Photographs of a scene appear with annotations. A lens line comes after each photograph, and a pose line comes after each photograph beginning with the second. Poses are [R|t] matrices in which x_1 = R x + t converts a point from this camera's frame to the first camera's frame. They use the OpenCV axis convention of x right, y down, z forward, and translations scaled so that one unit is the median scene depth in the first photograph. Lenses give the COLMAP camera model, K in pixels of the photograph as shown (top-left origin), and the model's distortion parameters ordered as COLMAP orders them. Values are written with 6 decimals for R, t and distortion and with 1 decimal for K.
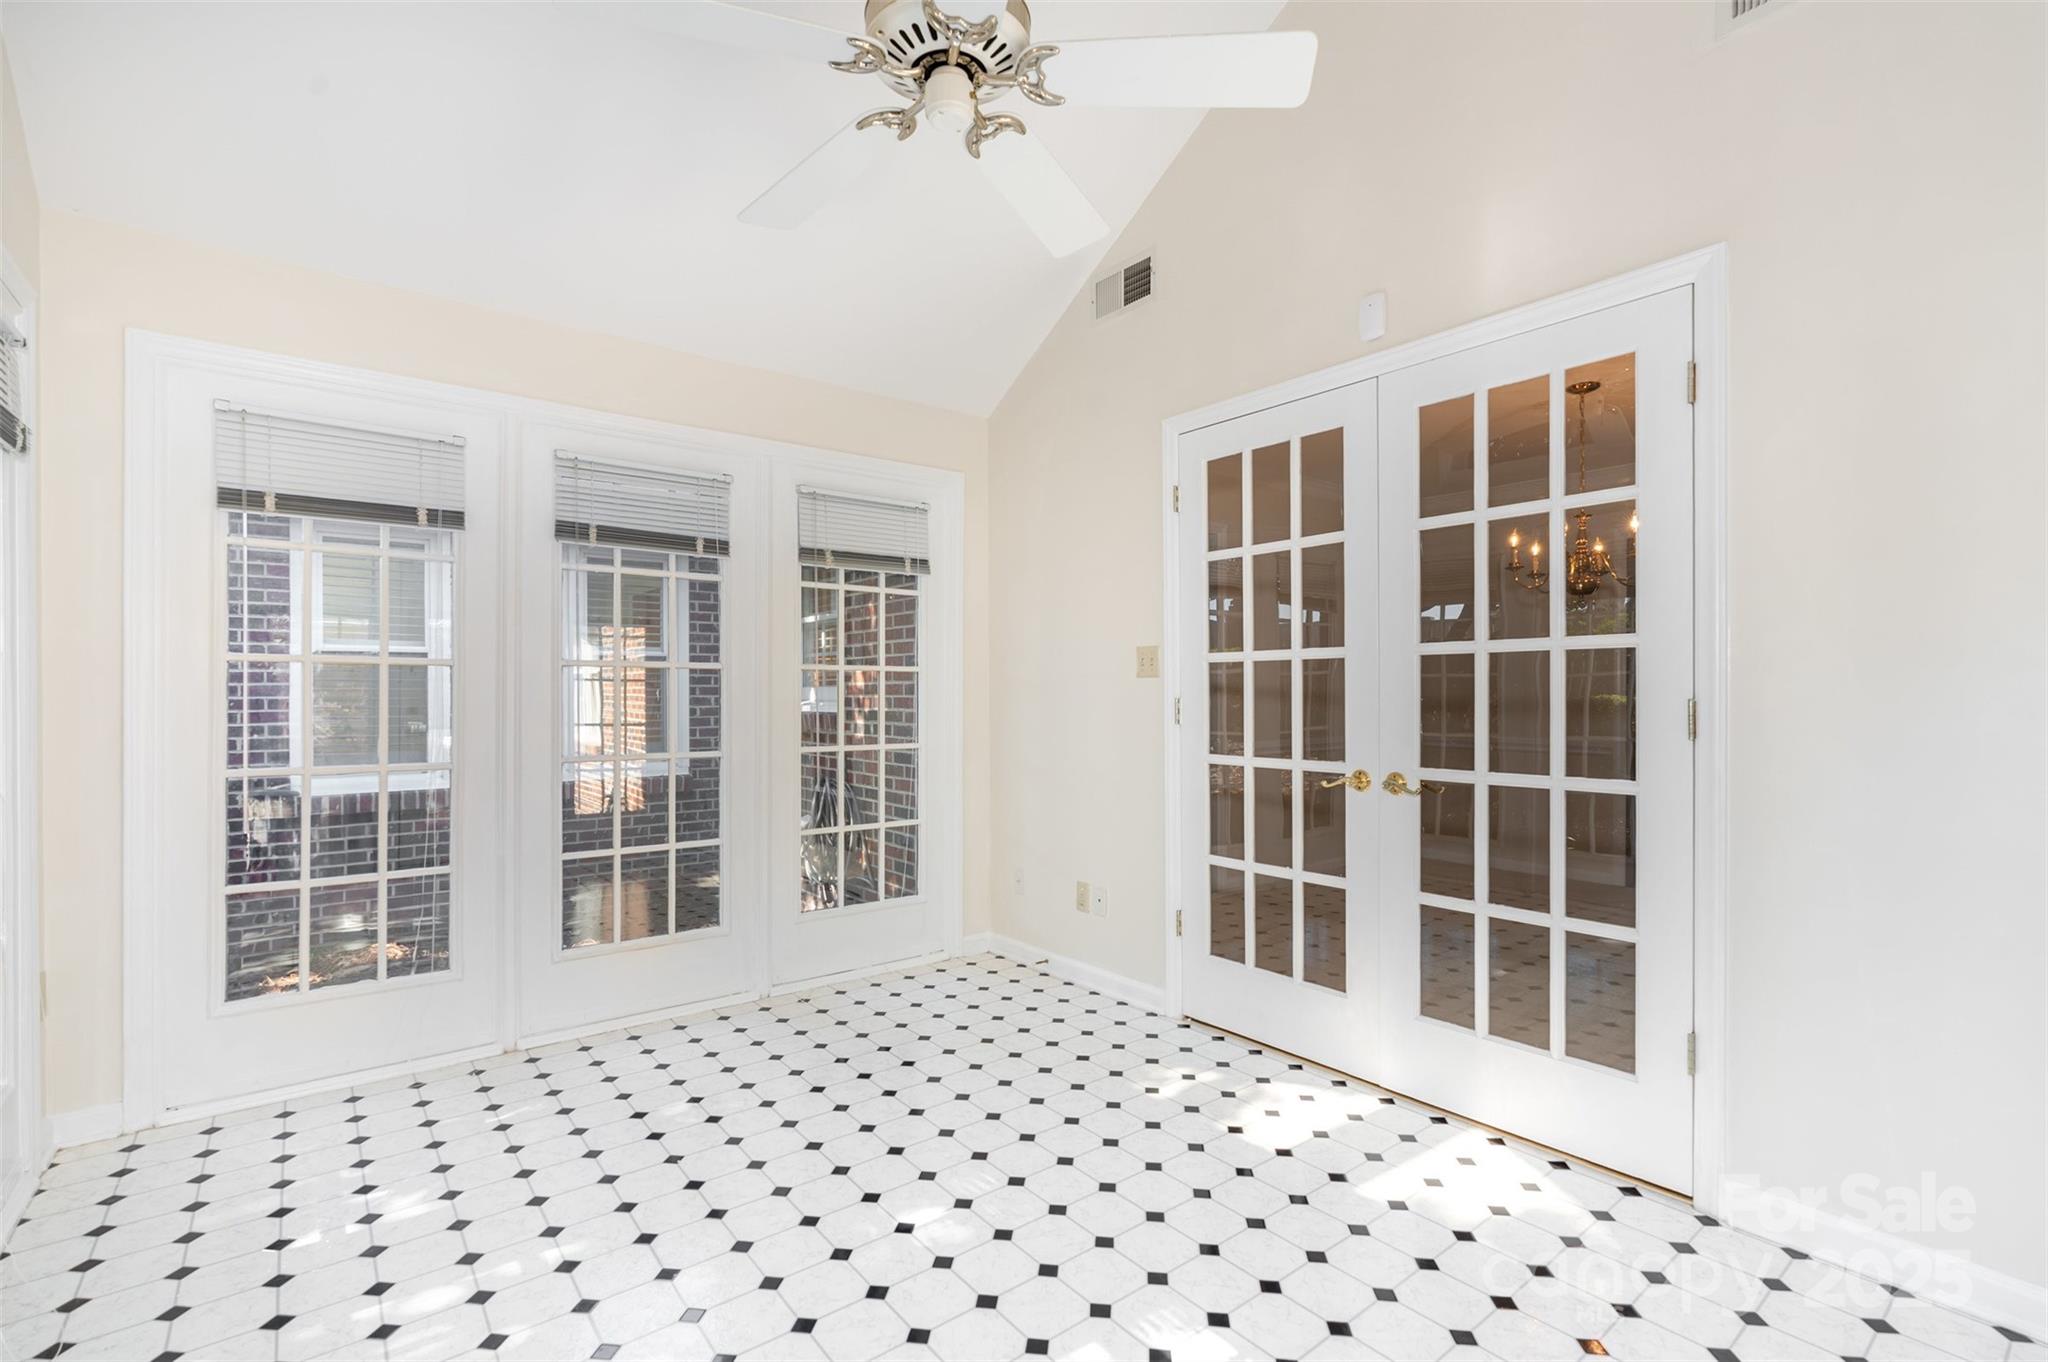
lens RADIAL K [[910.9, 0, 1018.1], [0, 910.9, 680.4], [0, 0, 1]] dist [-0.002345, -0.000151]
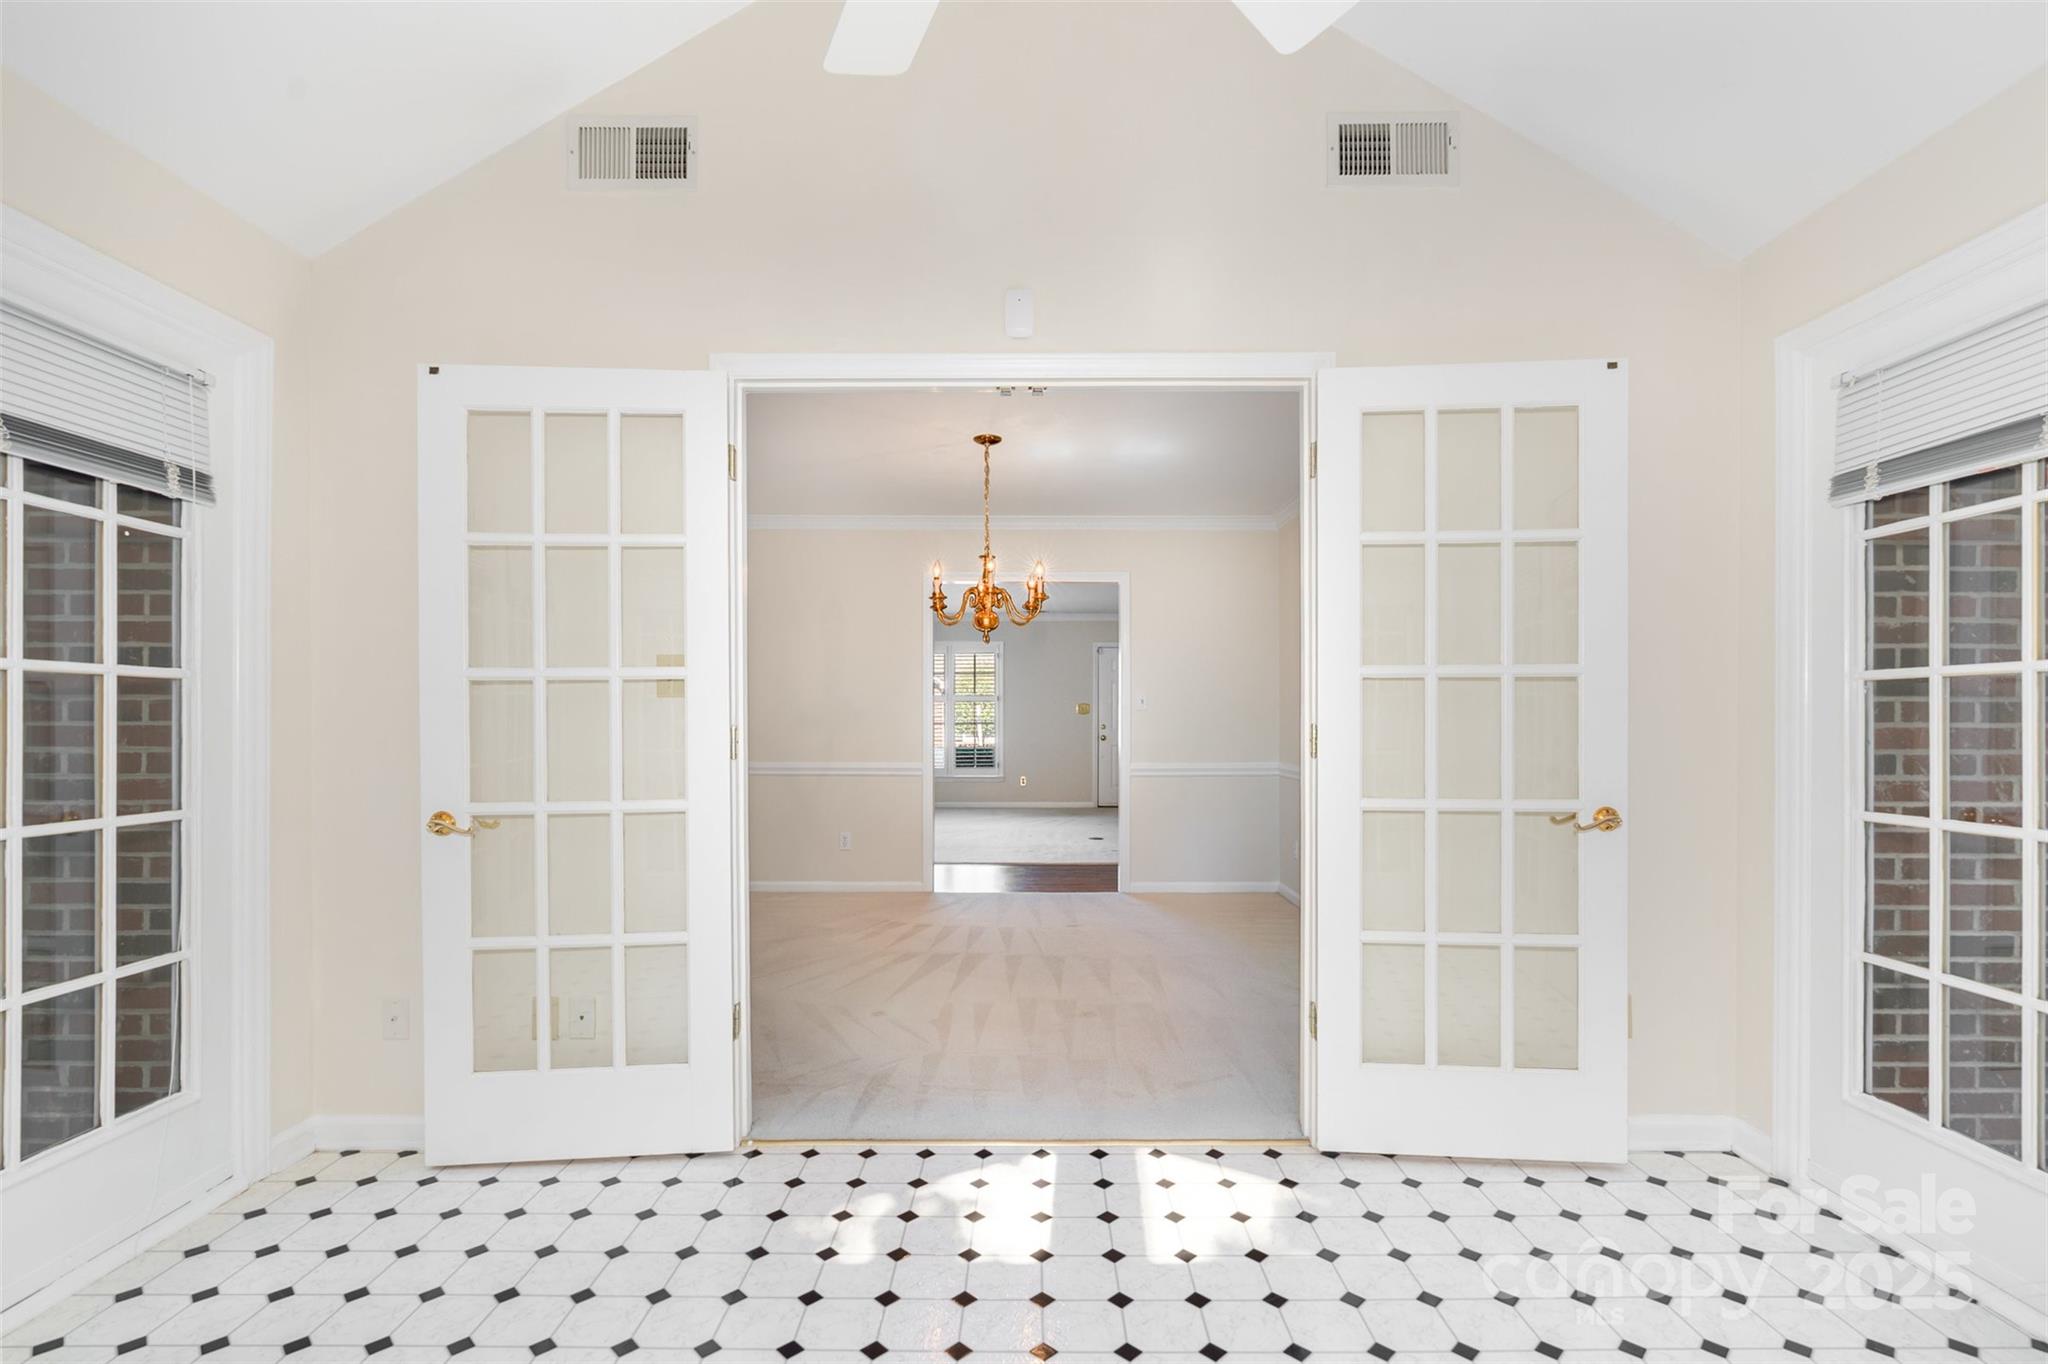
lens RADIAL K [[904.0, 0, 1026.1], [0, 904.0, 734.8], [0, 0, 1]] dist [-0.037585, 0.021951]
pose [[0.620116, -0.003765, 0.784501, -0.221691], [-0.014229, 0.999770, 0.016046, 0.007608], [-0.784381, -0.021113, 0.619920, 0.292480]]
